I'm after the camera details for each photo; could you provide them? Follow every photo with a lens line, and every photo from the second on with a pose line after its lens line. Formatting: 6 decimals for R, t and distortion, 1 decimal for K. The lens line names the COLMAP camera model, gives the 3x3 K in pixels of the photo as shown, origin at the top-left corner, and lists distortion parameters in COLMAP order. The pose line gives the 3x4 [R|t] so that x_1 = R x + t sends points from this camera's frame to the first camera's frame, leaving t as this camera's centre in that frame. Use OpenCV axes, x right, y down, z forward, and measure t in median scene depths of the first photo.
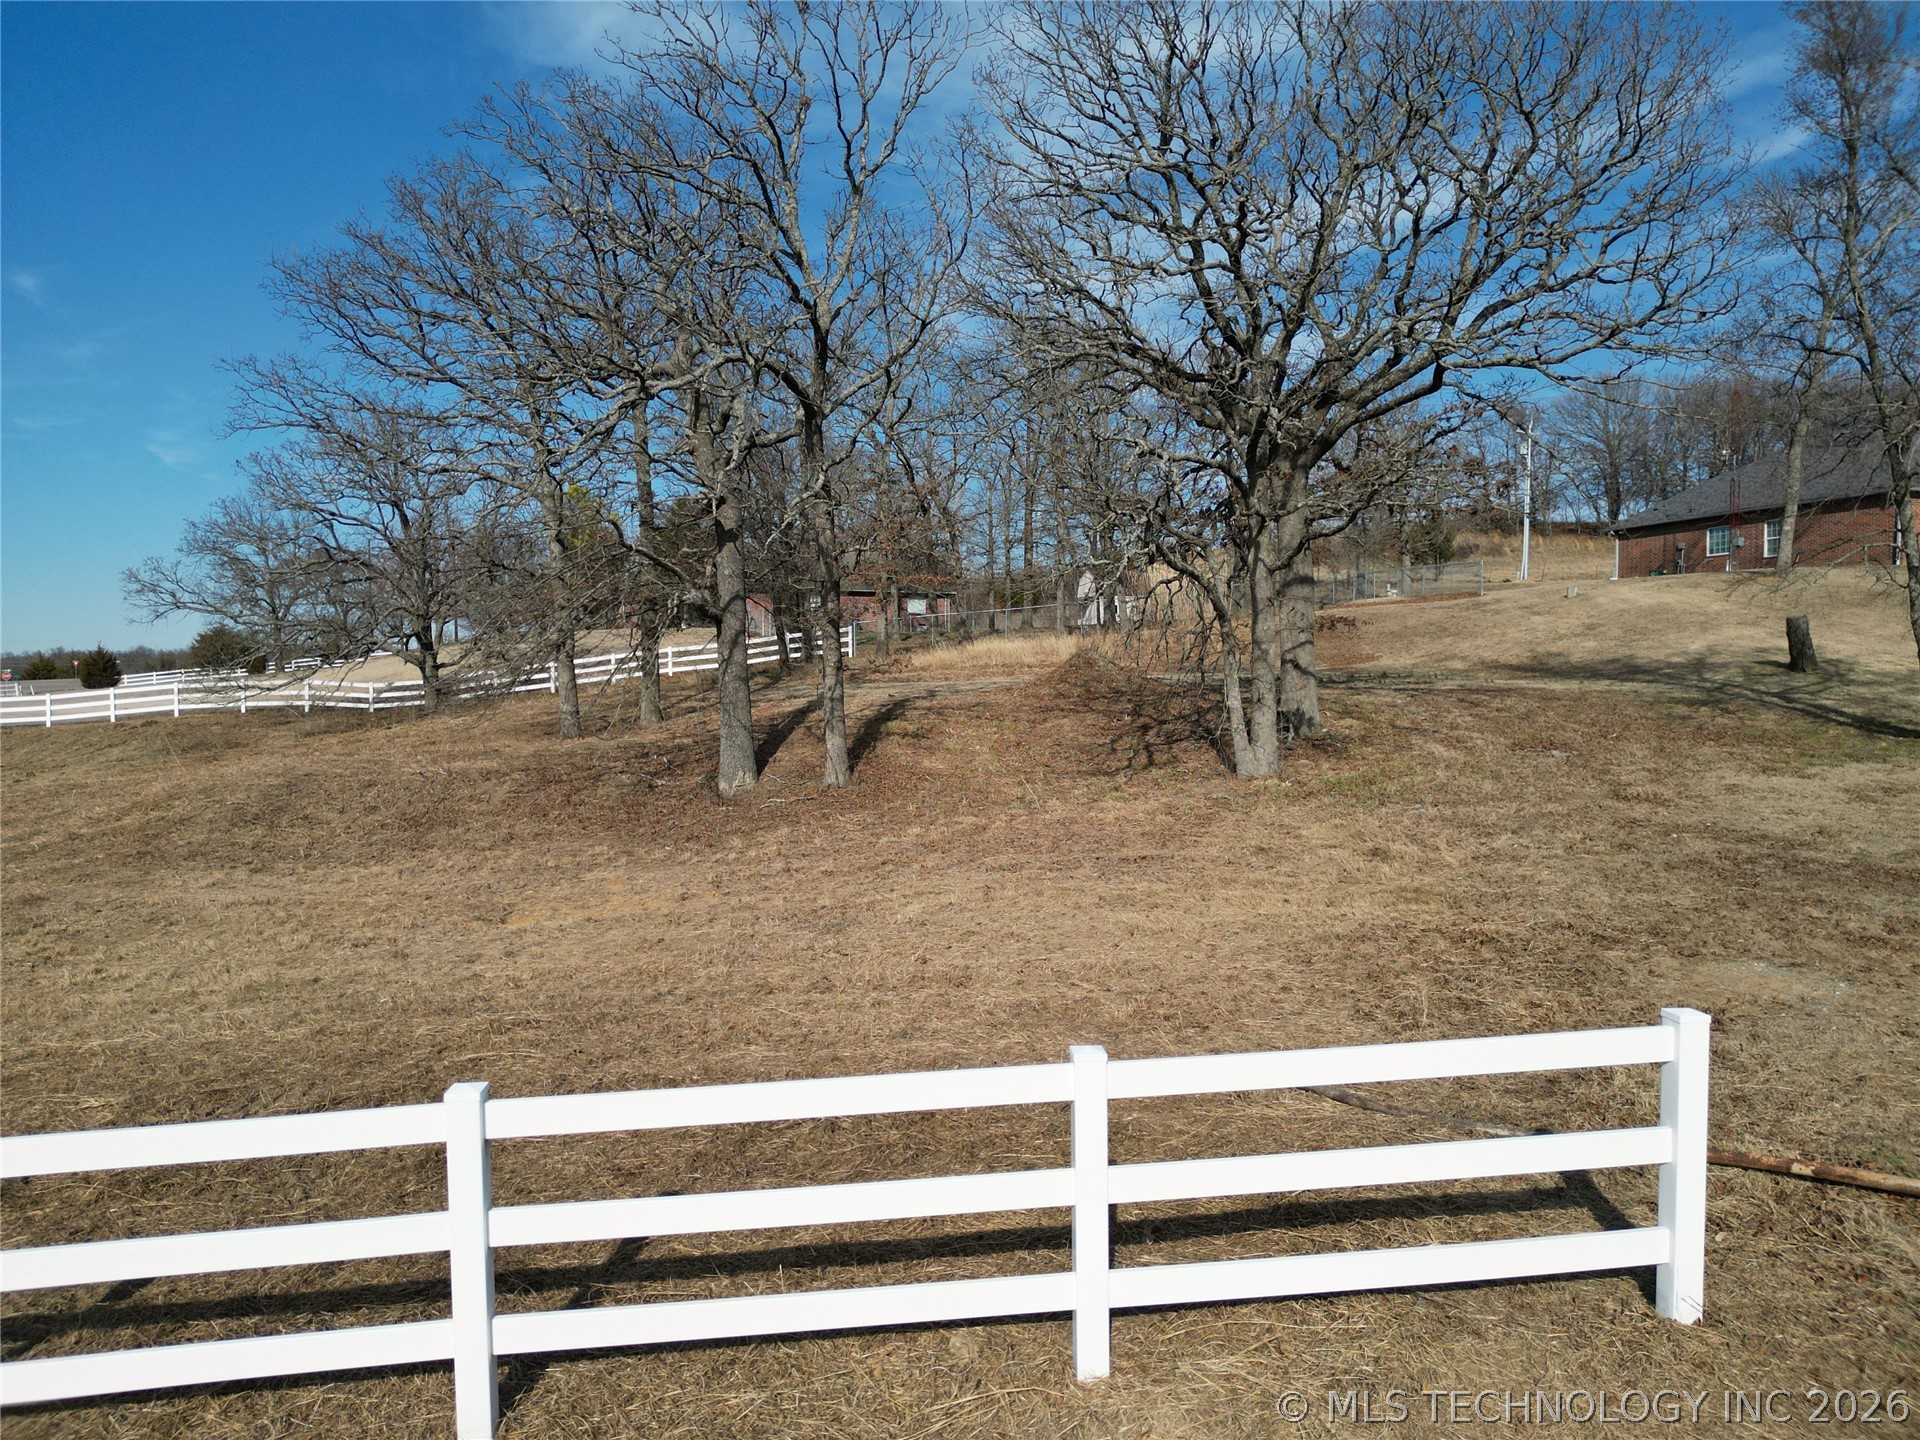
lens RADIAL K [[1324.7, 0, 960.2], [0, 1324.7, 717.1], [0, 0, 1]] dist [0.036061, -0.025040]
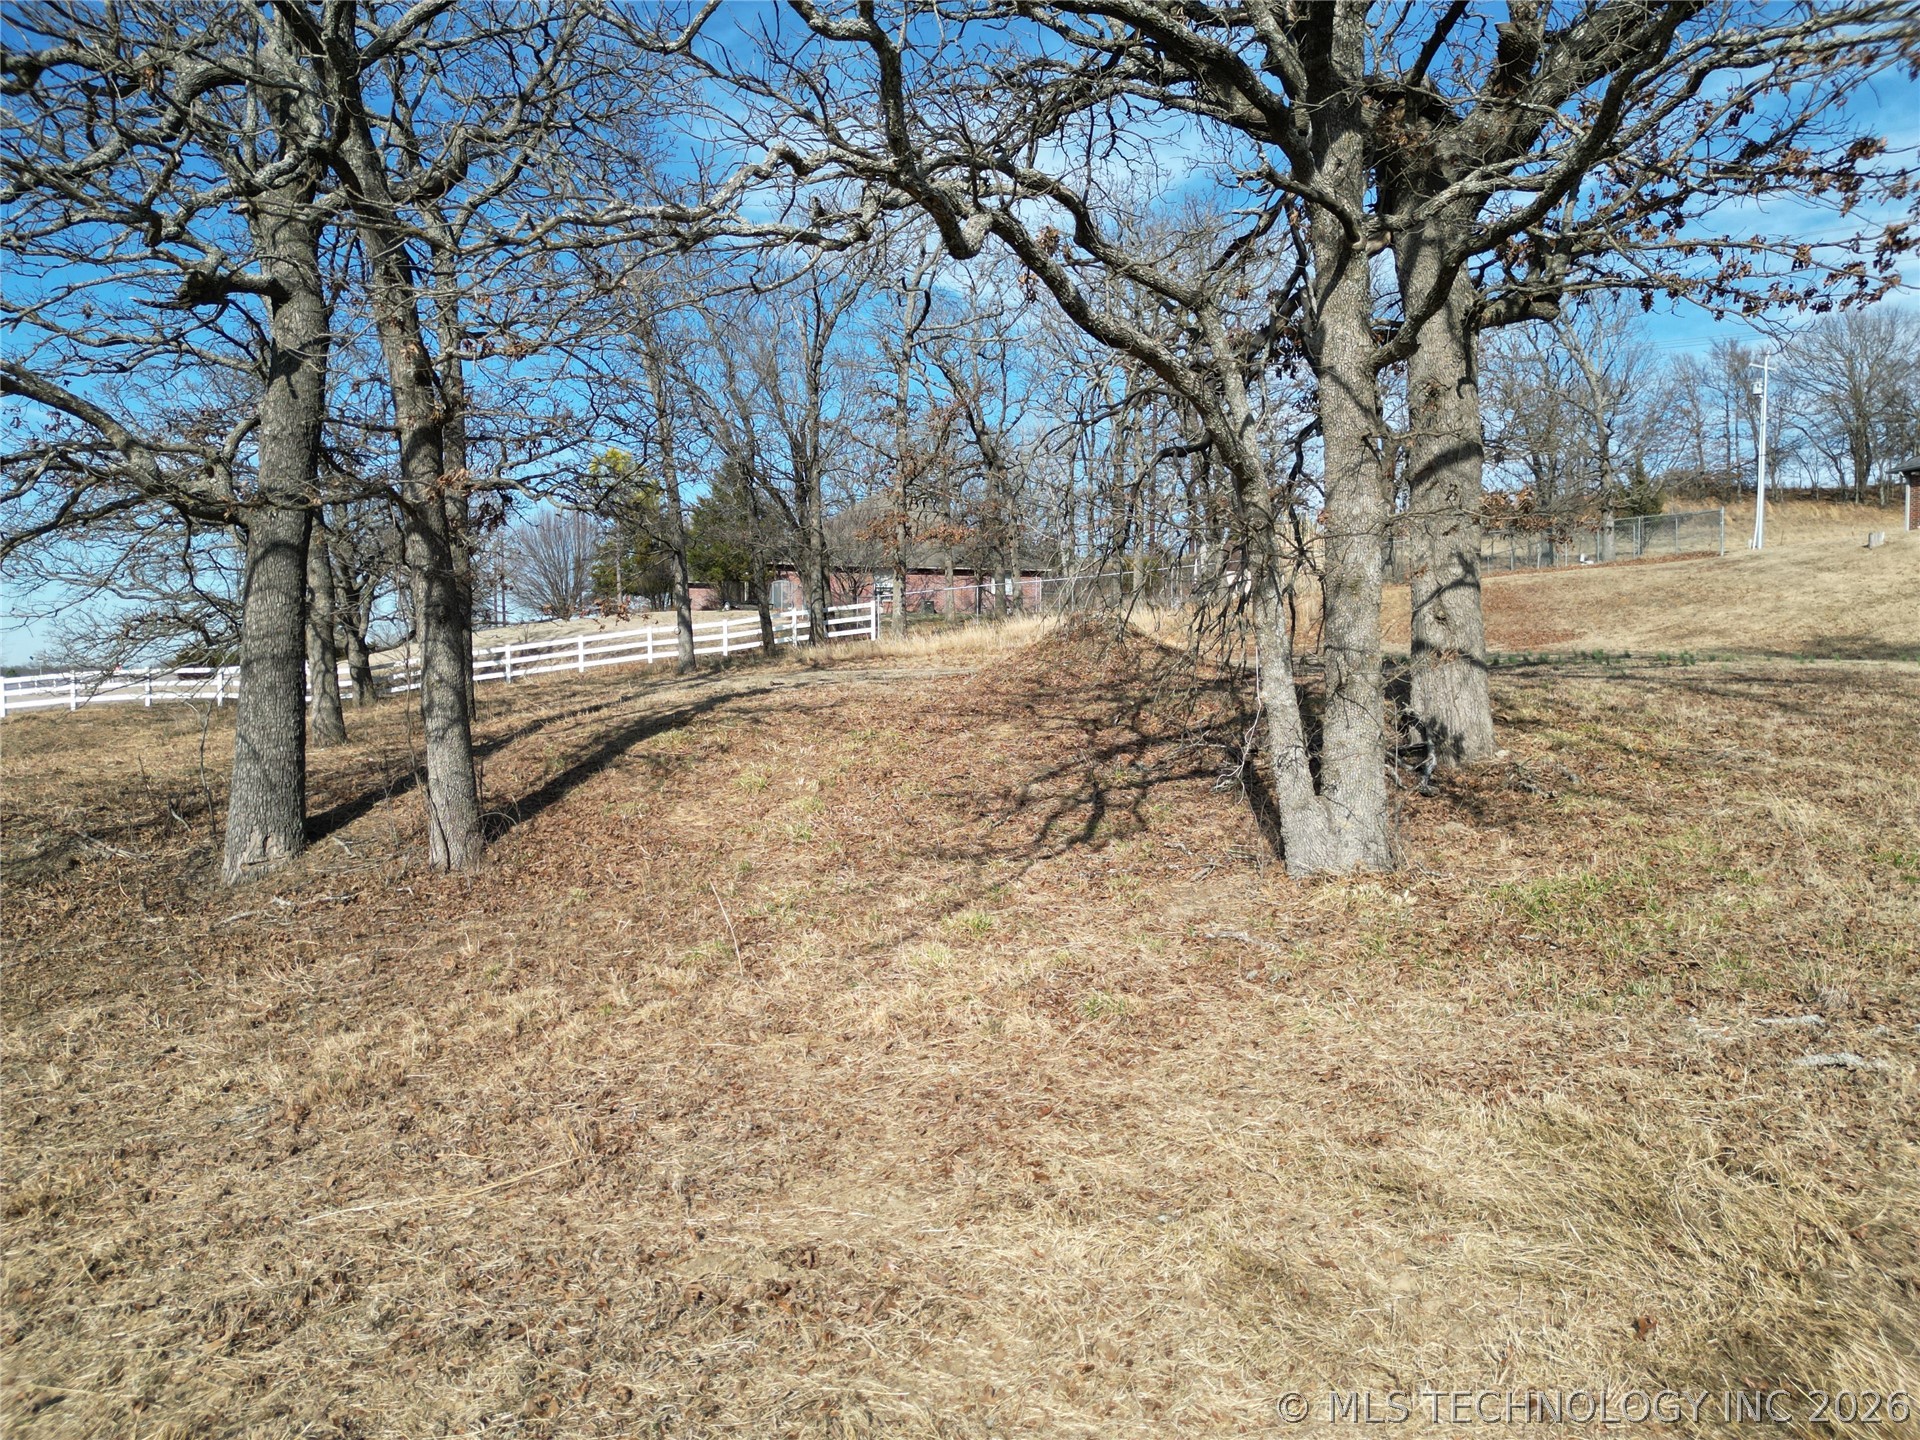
lens RADIAL K [[1324.7, 0, 957.4], [0, 1324.7, 717.6], [0, 0, 1]] dist [0.036061, -0.025040]
pose [[0.992947, 0.005027, -0.118455, 0.073863], [-0.004601, 0.999982, 0.003876, -0.002467], [0.118473, -0.003303, 0.992952, 0.271619]]
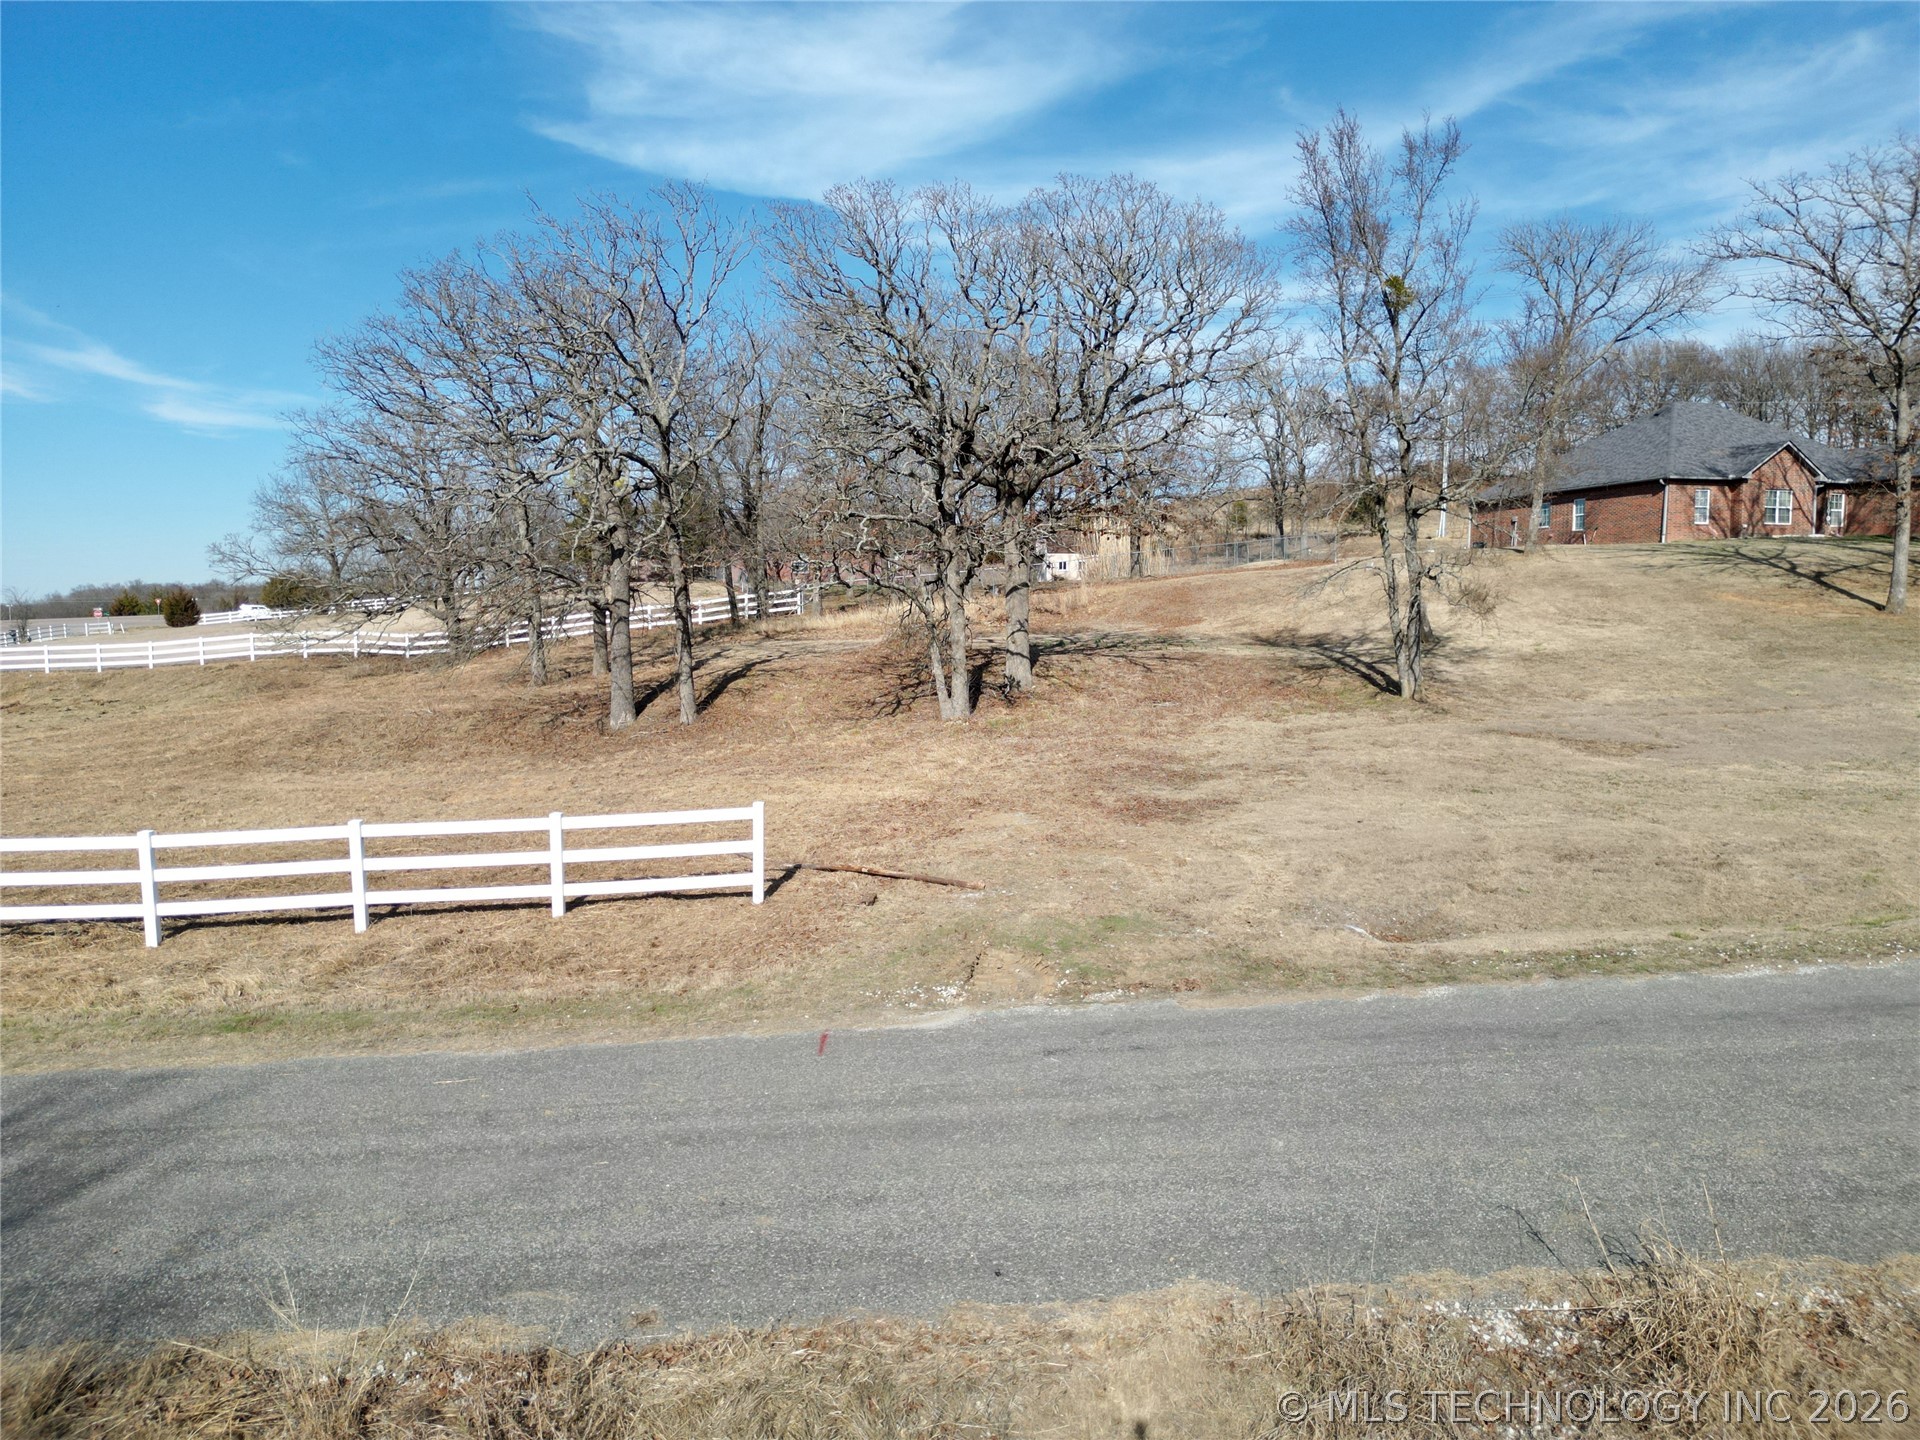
lens RADIAL K [[1324.7, 0, 962.7], [0, 1324.7, 719.1], [0, 0, 1]] dist [0.036061, -0.025040]
pose [[0.999197, 0.007966, -0.039266, 0.139012], [-0.005931, 0.998647, 0.051657, -0.016262], [0.039624, -0.051383, 0.997893, -0.244262]]
